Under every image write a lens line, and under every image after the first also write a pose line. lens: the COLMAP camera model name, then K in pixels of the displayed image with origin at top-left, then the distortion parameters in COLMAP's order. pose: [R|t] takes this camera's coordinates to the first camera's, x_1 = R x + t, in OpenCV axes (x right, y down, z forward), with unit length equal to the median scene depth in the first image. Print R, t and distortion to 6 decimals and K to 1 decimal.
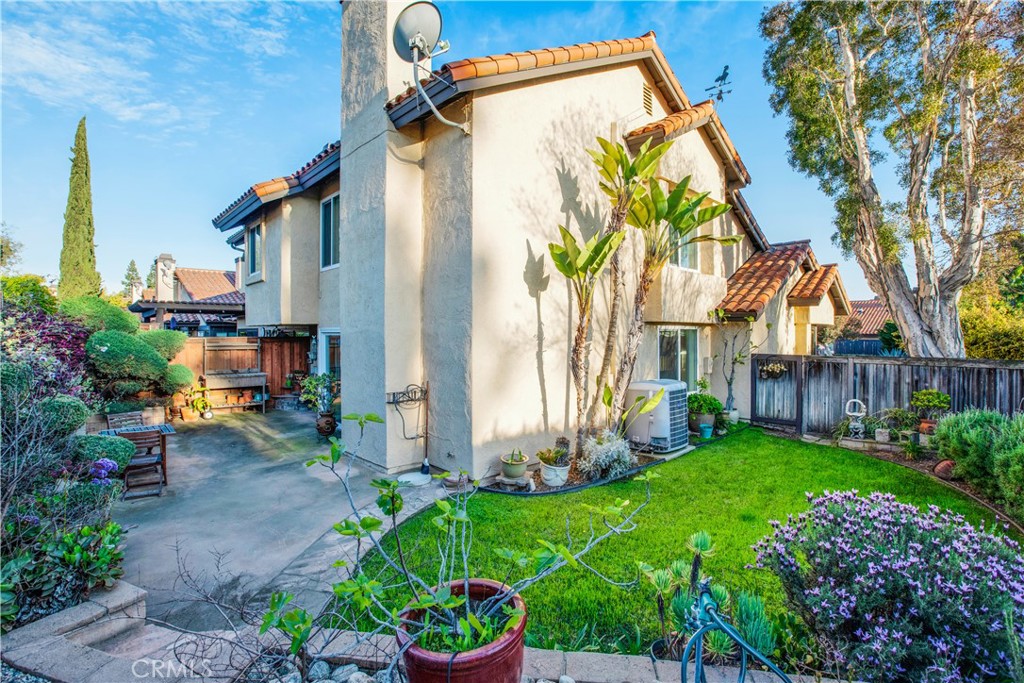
lens RADIAL K [[463.4, 0, 512.0], [0, 463.4, 341.5], [0, 0, 1]] dist [-0.027721, 0.000211]
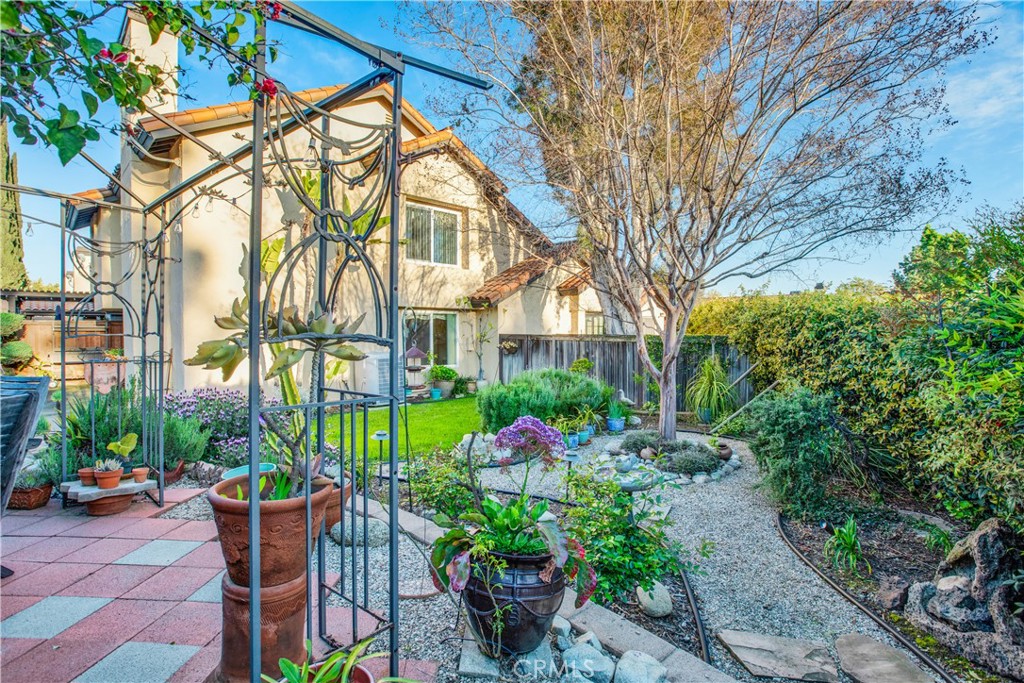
lens RADIAL K [[481.8, 0, 515.3], [0, 481.8, 336.8], [0, 0, 1]] dist [-0.030513, 0.010128]
pose [[0.999630, 0.001950, 0.027120, 0.523787], [-0.001929, 0.999998, -0.000825, 0.034982], [-0.027121, 0.000773, 0.999632, -0.267269]]
